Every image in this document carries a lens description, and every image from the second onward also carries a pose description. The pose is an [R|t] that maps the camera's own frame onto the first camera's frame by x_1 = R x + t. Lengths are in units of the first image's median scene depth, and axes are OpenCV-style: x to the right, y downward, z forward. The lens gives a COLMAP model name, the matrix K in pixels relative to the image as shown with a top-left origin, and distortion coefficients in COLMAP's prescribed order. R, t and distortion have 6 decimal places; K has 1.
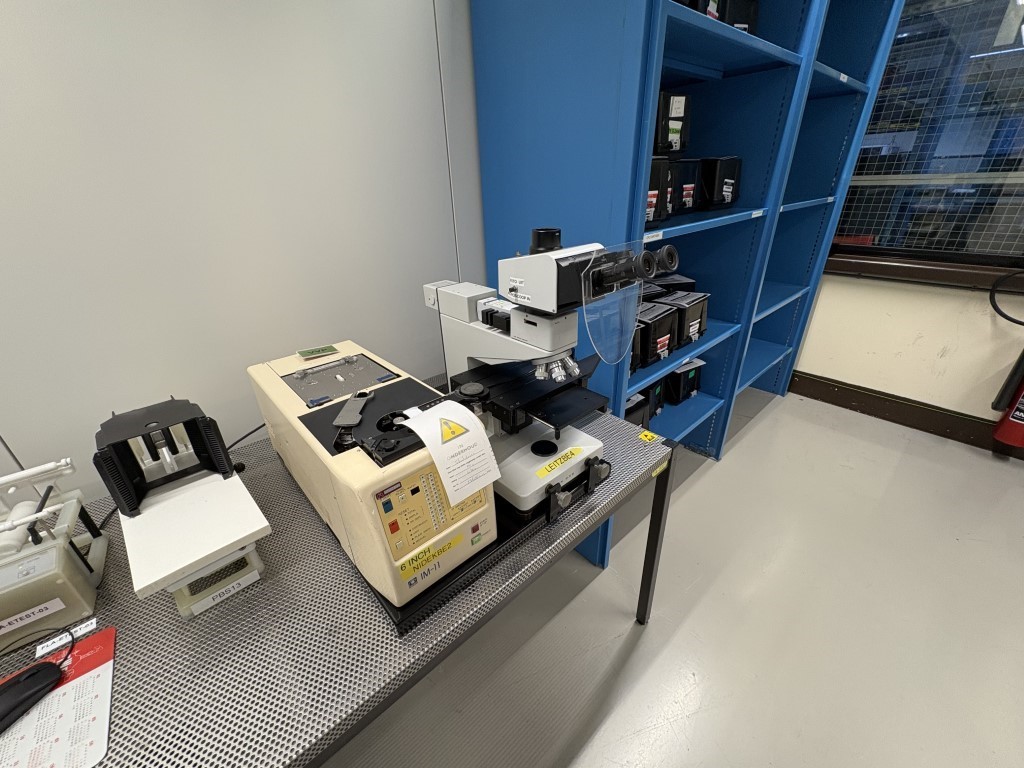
lens RADIAL K [[408.8, 0, 511.0], [0, 408.8, 384.7], [0, 0, 1]] dist [0.002163, -0.000728]
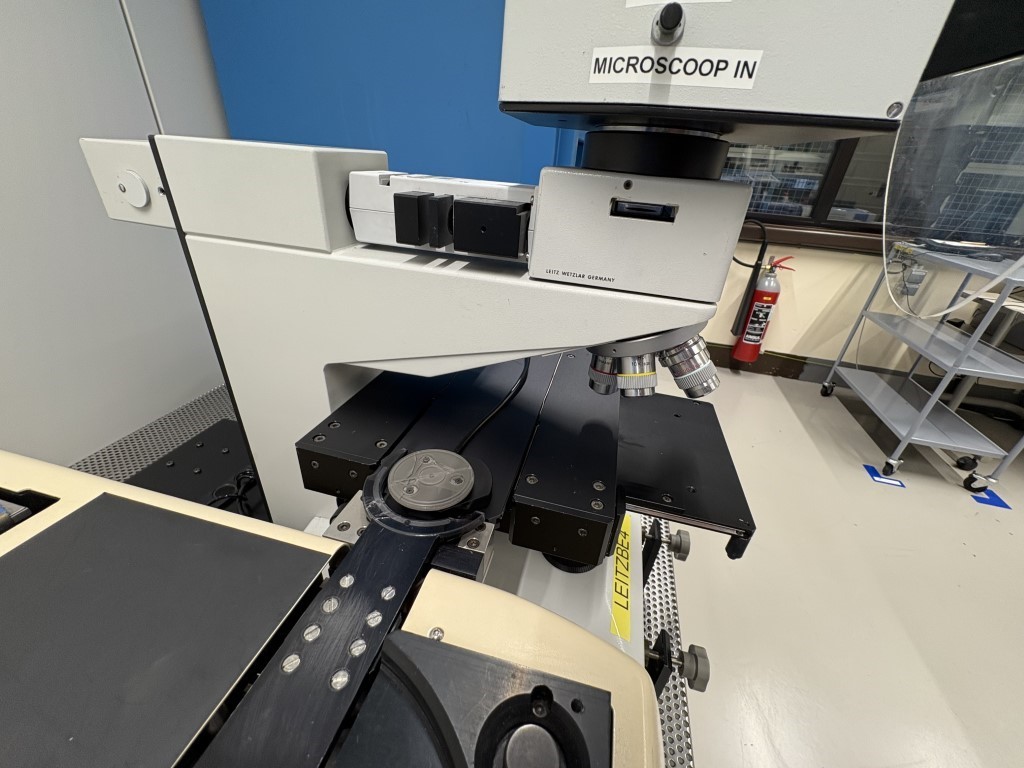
lens RADIAL K [[408.8, 0, 511.9], [0, 408.8, 385.0], [0, 0, 1]] dist [0.002163, -0.000728]
pose [[0.829353, -0.191985, 0.524704, -0.167223], [0.164213, 0.981391, 0.099526, -0.063851], [-0.534048, 0.003621, 0.845446, 0.680461]]
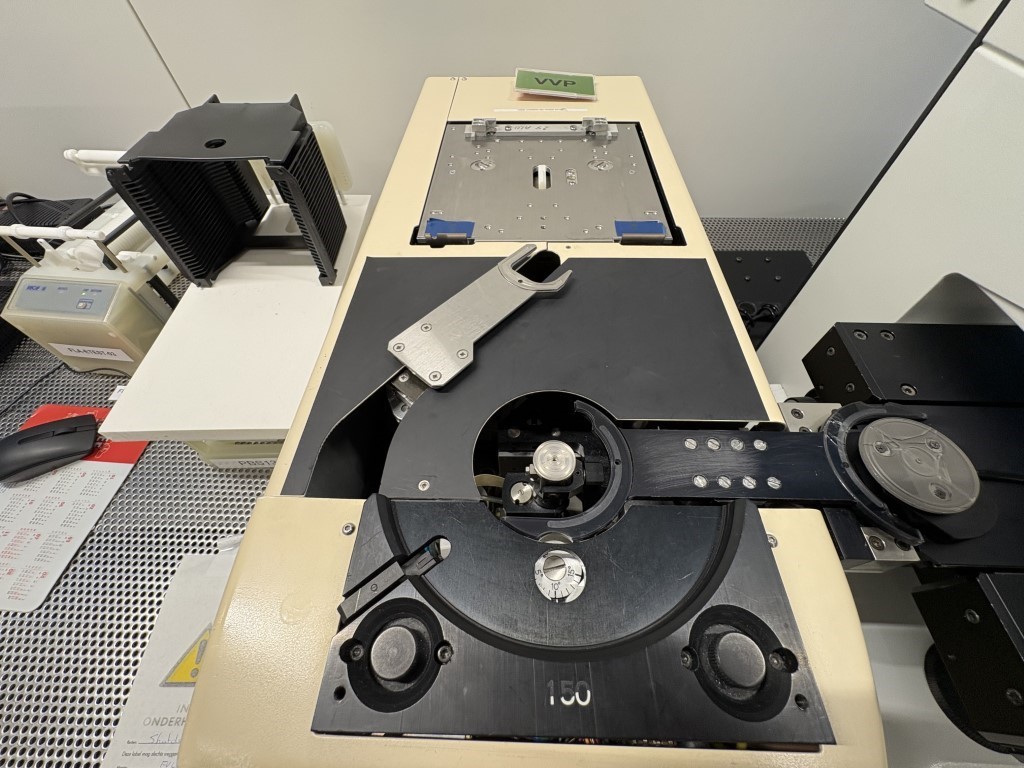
lens RADIAL K [[408.8, 0, 513.9], [0, 408.8, 384.5], [0, 0, 1]] dist [0.002163, -0.000728]
pose [[0.721117, 0.577843, -0.382214, -0.178614], [-0.322751, 0.768353, 0.552690, -0.070668], [0.613043, -0.275194, 0.740572, 0.649773]]
